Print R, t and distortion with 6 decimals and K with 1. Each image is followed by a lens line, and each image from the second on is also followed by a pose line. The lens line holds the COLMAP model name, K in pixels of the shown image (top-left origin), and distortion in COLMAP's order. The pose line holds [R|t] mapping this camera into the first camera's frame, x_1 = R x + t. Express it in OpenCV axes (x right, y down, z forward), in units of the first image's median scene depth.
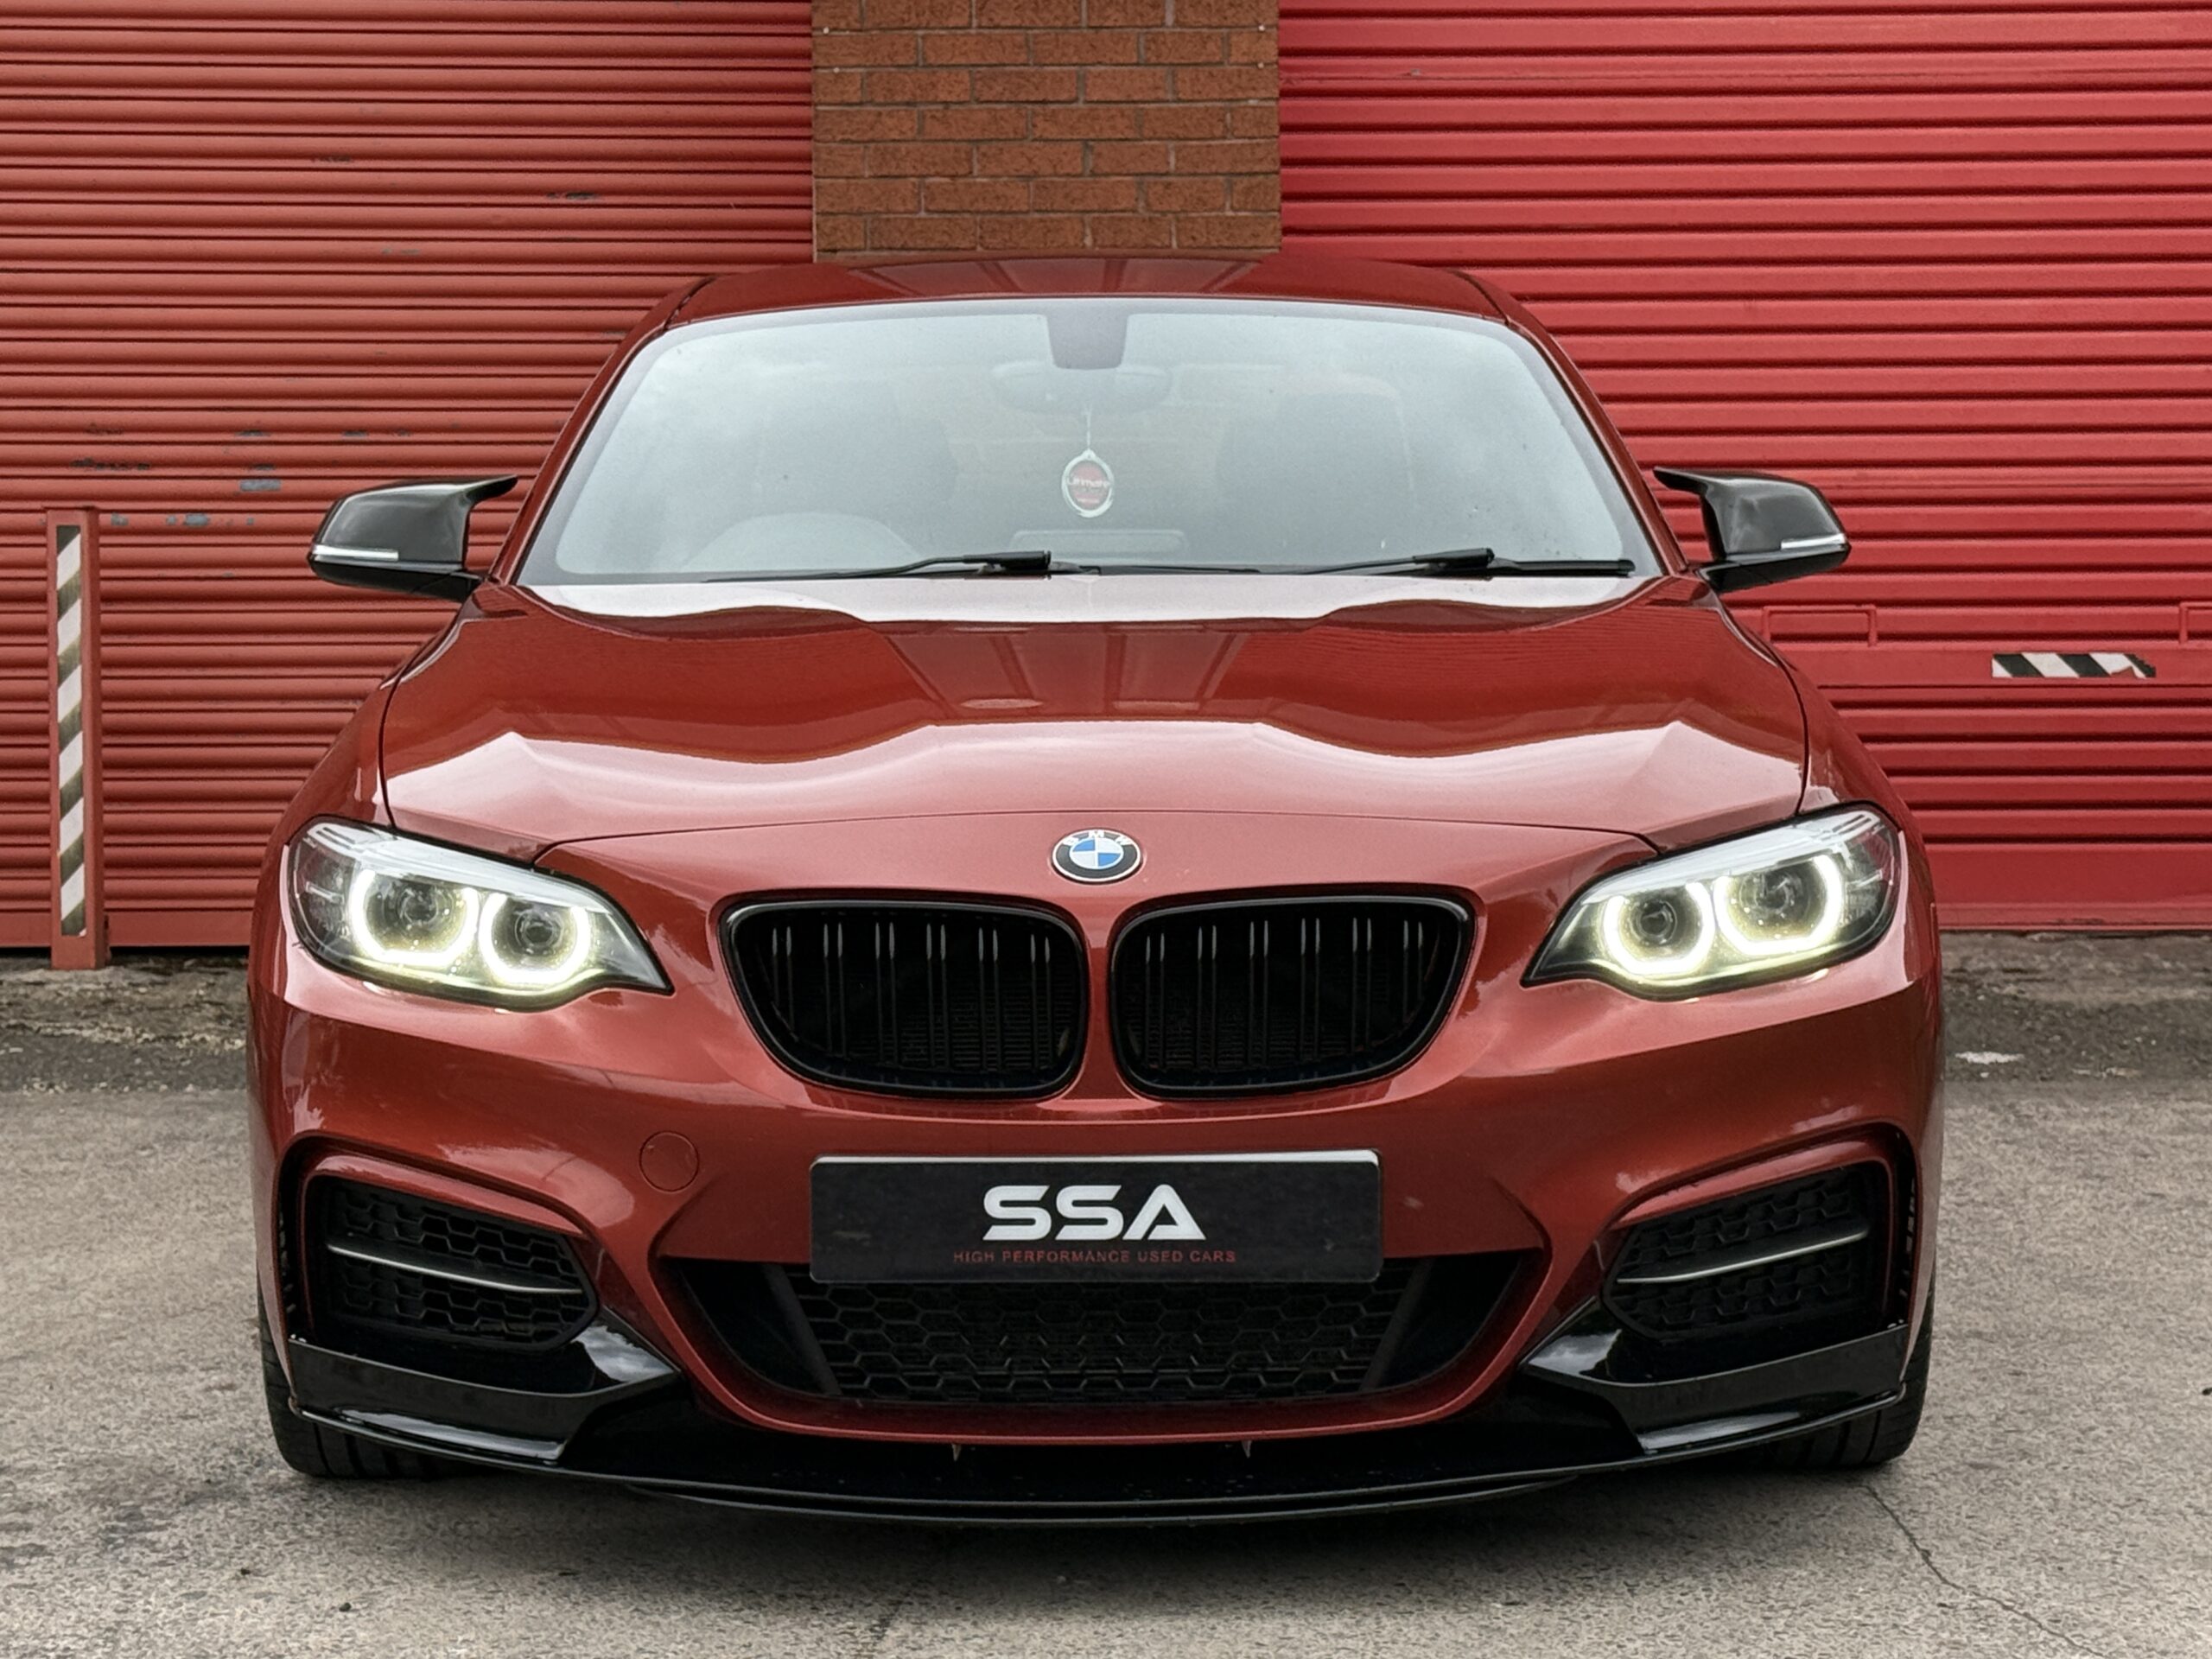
lens RADIAL K [[4788.6, 0, 1100.5], [0, 4788.6, 839.0], [0, 0, 1]] dist [0.144926, 0.000000]
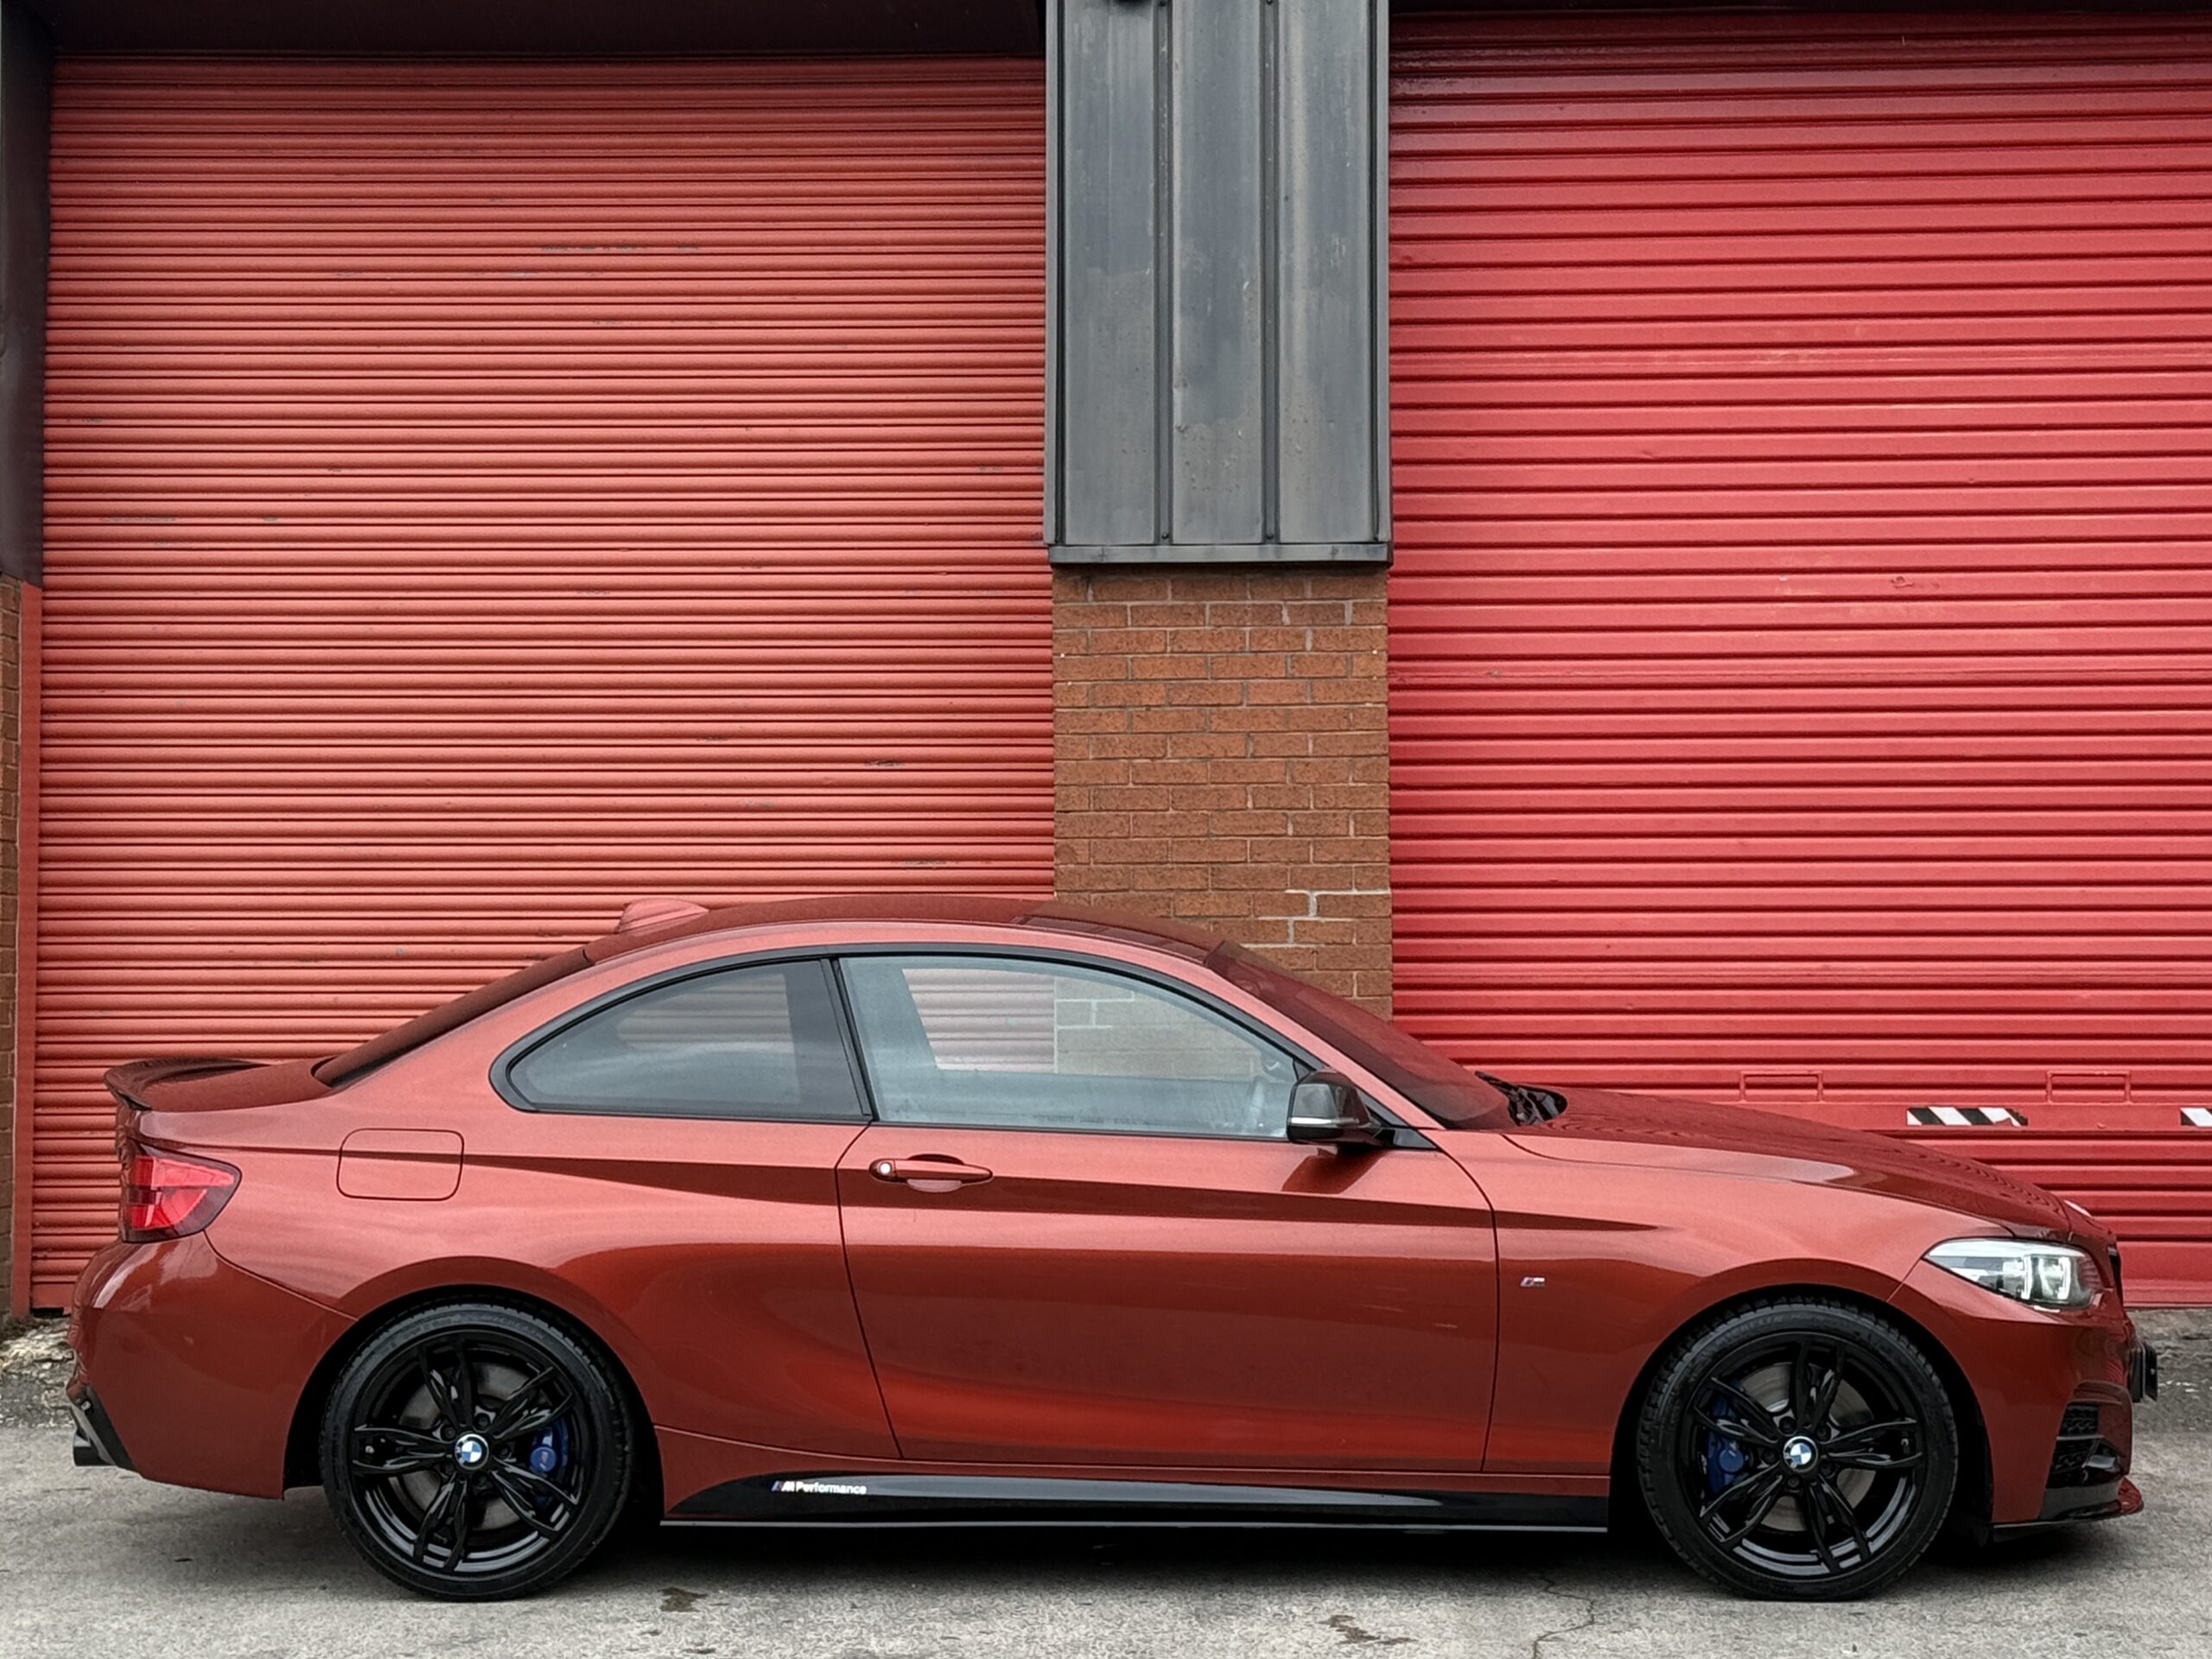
lens RADIAL K [[4788.6, 0, 1084.2], [0, 4788.6, 838.0], [0, 0, 1]] dist [0.144926, 0.000000]
pose [[0.997191, -0.000142, -0.074896, 0.053529], [-0.003634, 0.998729, -0.050271, -0.044993], [0.074808, 0.050402, 0.995923, -0.384012]]
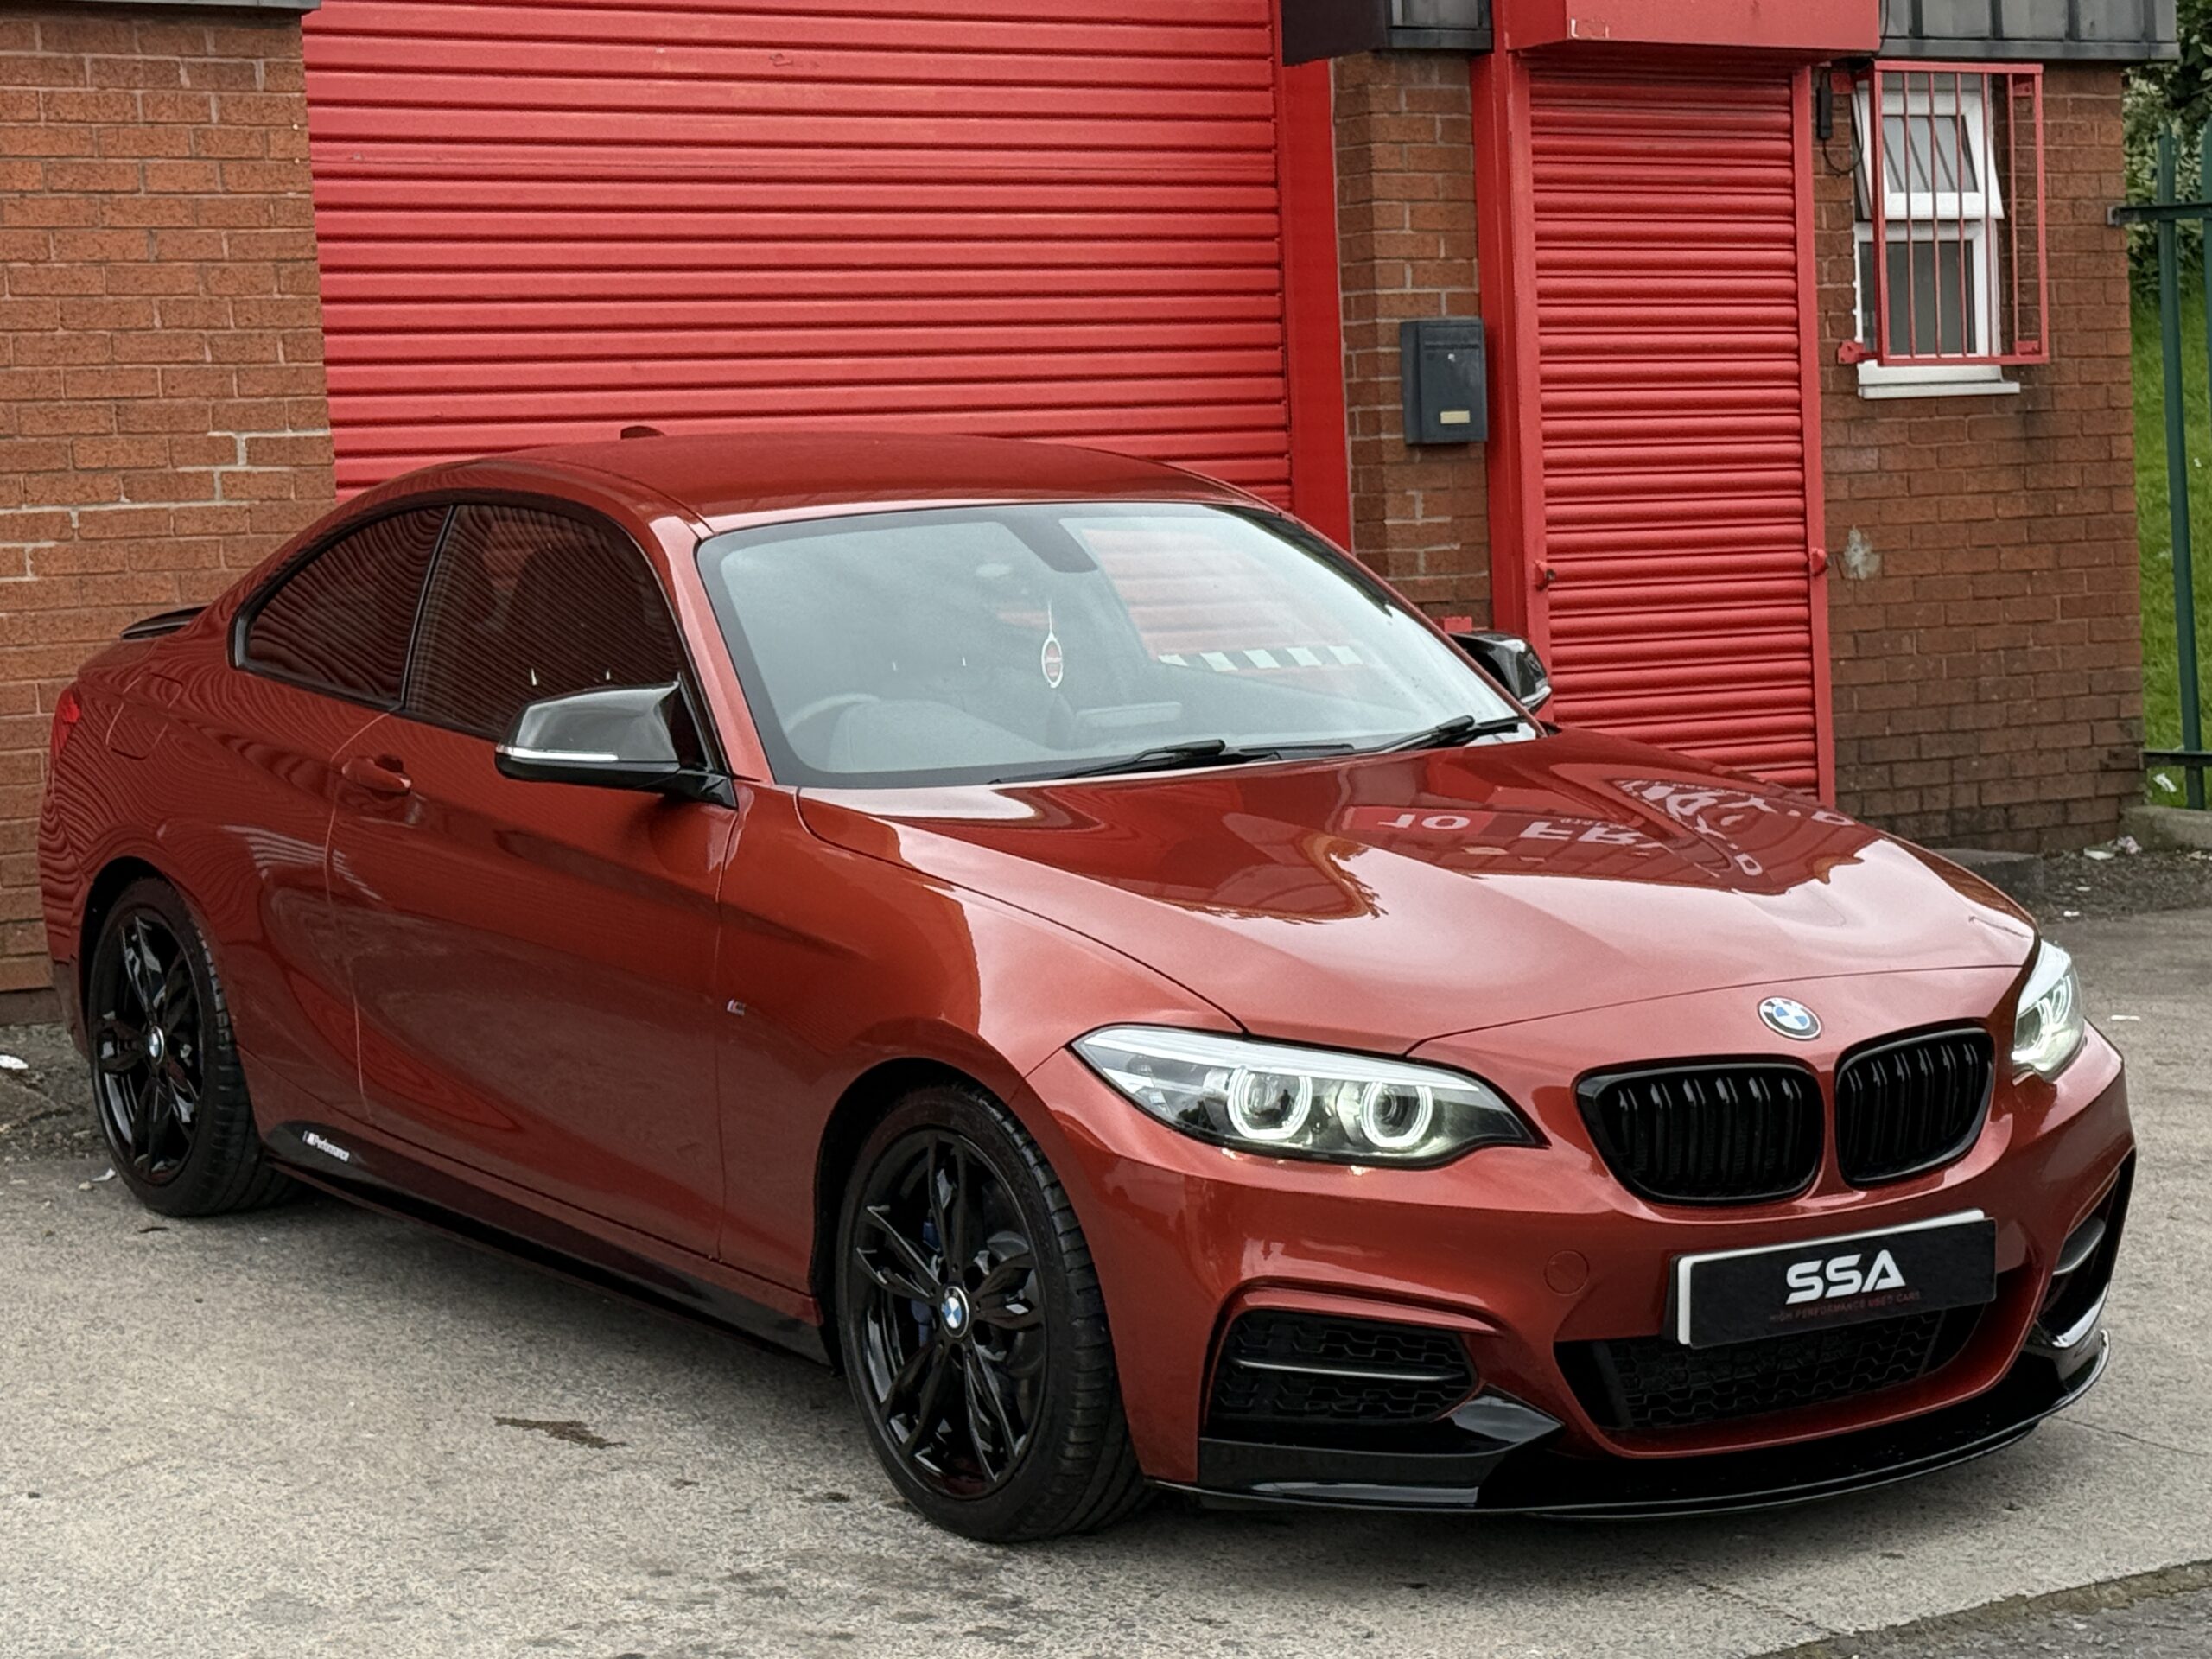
lens RADIAL K [[4788.6, 0, 1130.1], [0, 4788.6, 815.6], [0, 0, 1]] dist [0.144926, 0.000000]
pose [[0.832210, -0.064486, 0.550698, -0.424296], [0.041501, 0.997672, 0.054111, -0.063642], [-0.552906, -0.022177, 0.832949, -0.024917]]
